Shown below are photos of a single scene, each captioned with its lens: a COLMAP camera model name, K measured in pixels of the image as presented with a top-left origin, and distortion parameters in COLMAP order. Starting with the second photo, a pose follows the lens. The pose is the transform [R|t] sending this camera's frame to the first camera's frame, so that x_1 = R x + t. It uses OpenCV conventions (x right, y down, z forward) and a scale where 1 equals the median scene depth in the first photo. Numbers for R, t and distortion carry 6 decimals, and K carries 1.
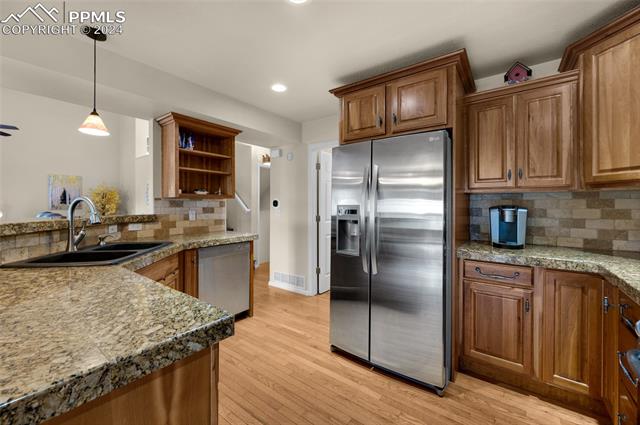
lens RADIAL K [[253.1, 0, 320.0], [0, 253.1, 212.5], [0, 0, 1]] dist [0.000857, -0.000184]
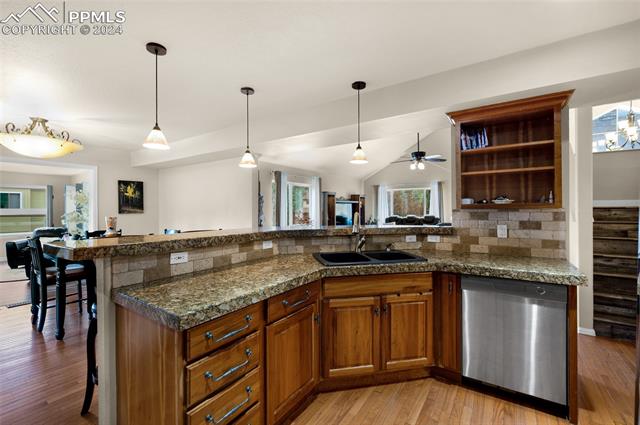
lens RADIAL K [[271.7, 0, 320.0], [0, 271.7, 212.5], [0, 0, 1]] dist [-0.000487, -0.000039]
pose [[0.066234, 0.007143, -0.997779, 0.297015], [-0.022834, 0.999723, 0.005641, -0.039837], [0.997543, 0.022410, 0.066379, 0.441940]]
